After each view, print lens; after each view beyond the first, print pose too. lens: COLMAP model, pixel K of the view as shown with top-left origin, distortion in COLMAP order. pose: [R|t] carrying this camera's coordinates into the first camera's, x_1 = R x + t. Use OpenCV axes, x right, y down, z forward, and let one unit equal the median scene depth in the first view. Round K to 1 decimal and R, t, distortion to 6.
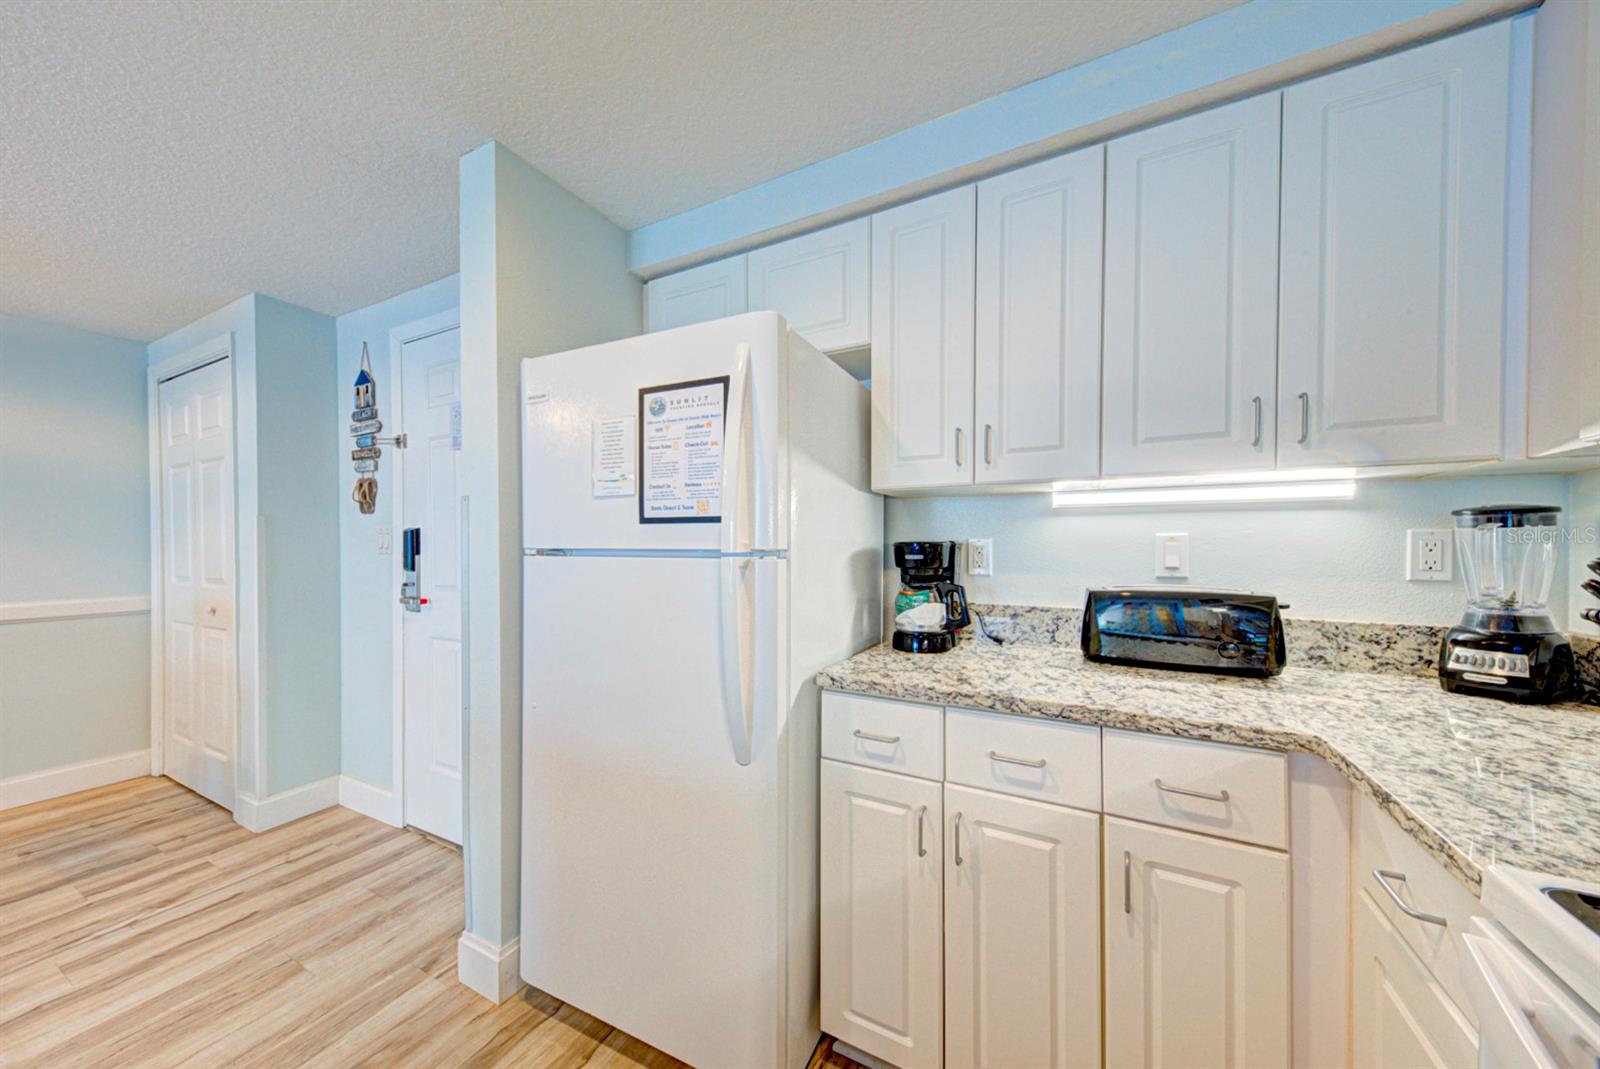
lens RADIAL K [[547.1, 0, 797.1], [0, 547.1, 548.6], [0, 0, 1]] dist [0.026332, -0.006312]
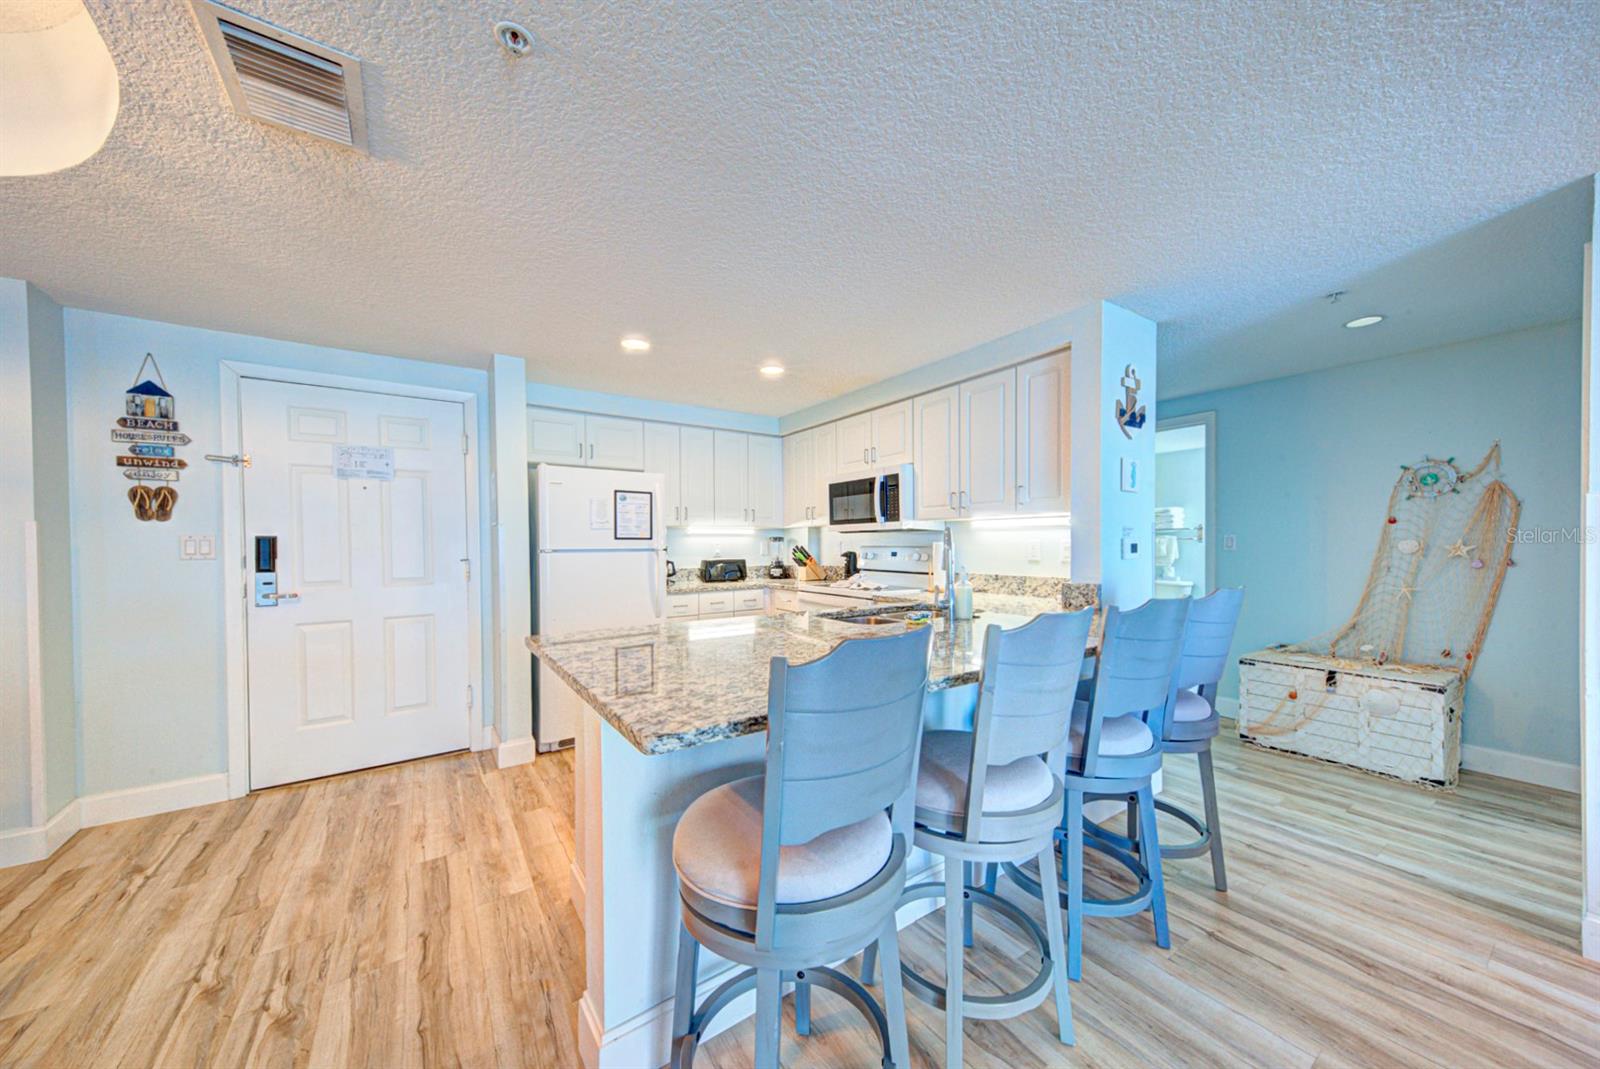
lens RADIAL K [[547.1, 0, 797.1], [0, 547.1, 548.6], [0, 0, 1]] dist [0.026332, -0.006312]
pose [[0.464787, -0.010000, 0.885366, -1.392732], [0.013898, 0.999895, 0.003998, 0.000242], [-0.885313, 0.010447, 0.464878, -0.647071]]
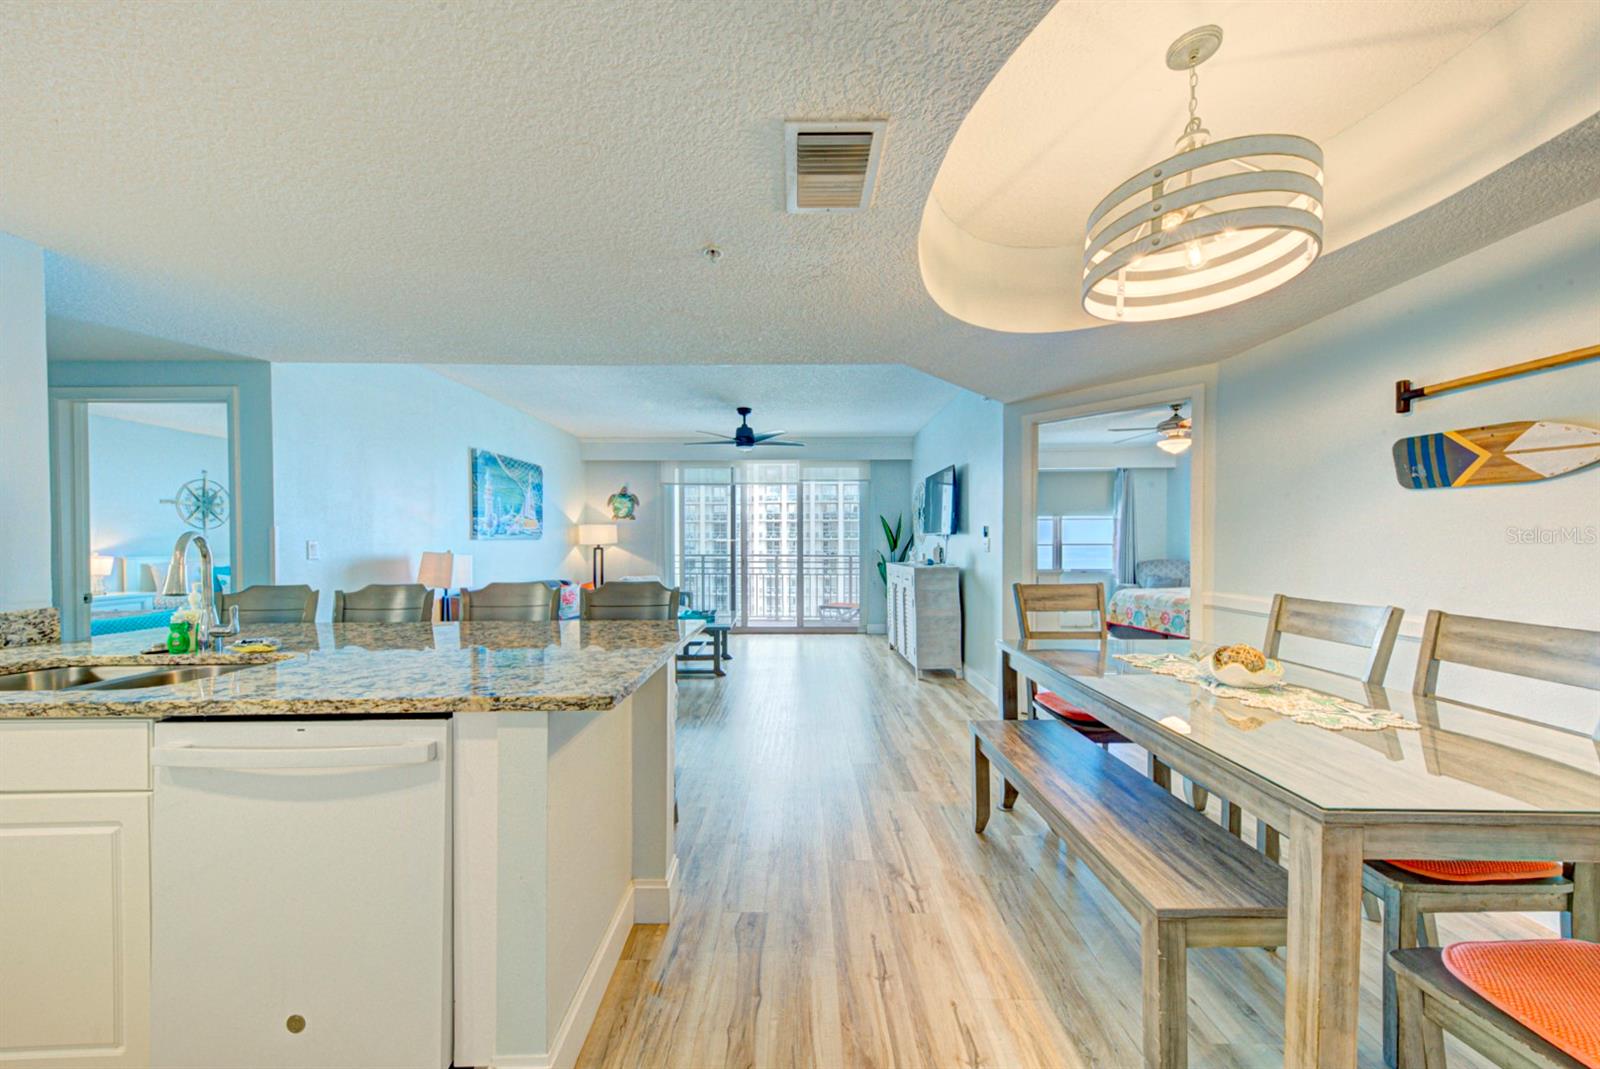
lens RADIAL K [[547.1, 0, 797.1], [0, 547.1, 548.6], [0, 0, 1]] dist [0.026332, -0.006312]
pose [[-0.882991, 0.009801, -0.469288, -0.706891], [0.002506, 0.999866, 0.016168, -0.020986], [0.469384, 0.013100, -0.882897, 0.761531]]
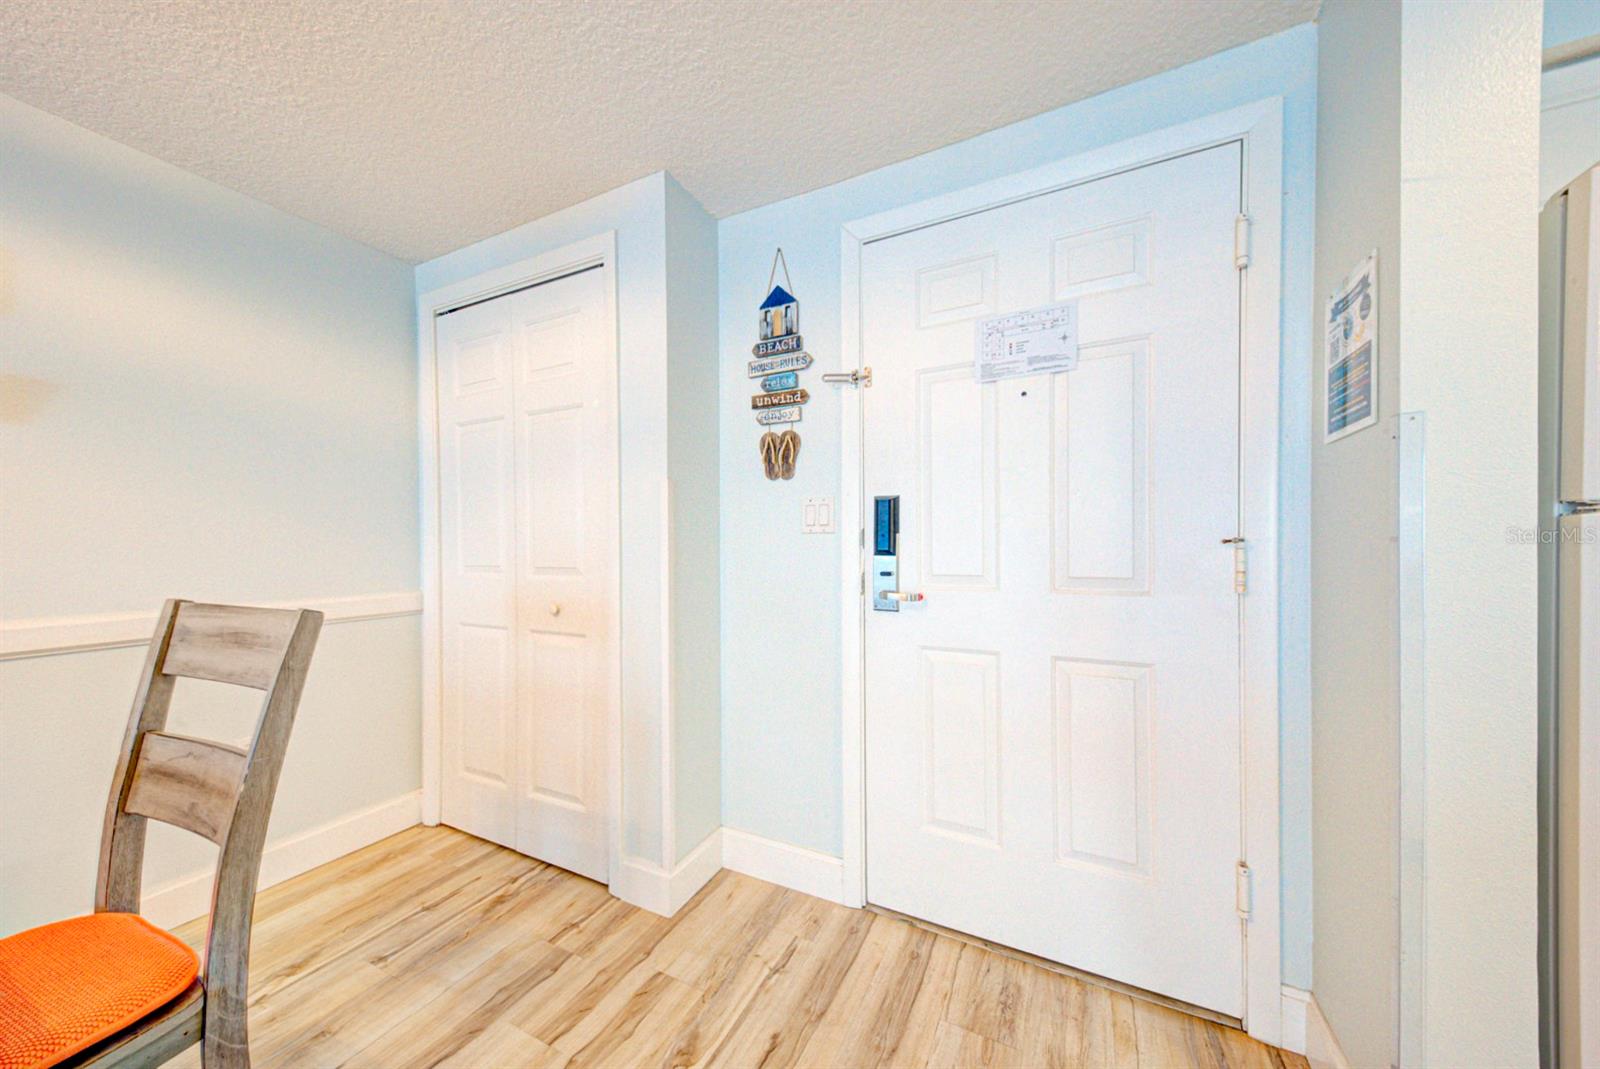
lens RADIAL K [[547.1, 0, 797.1], [0, 547.1, 548.6], [0, 0, 1]] dist [0.026332, -0.006312]
pose [[0.999750, 0.001520, 0.022308, -0.940214], [-0.001505, 0.999999, -0.000699, 0.036210], [-0.022309, 0.000666, 0.999751, 0.323012]]
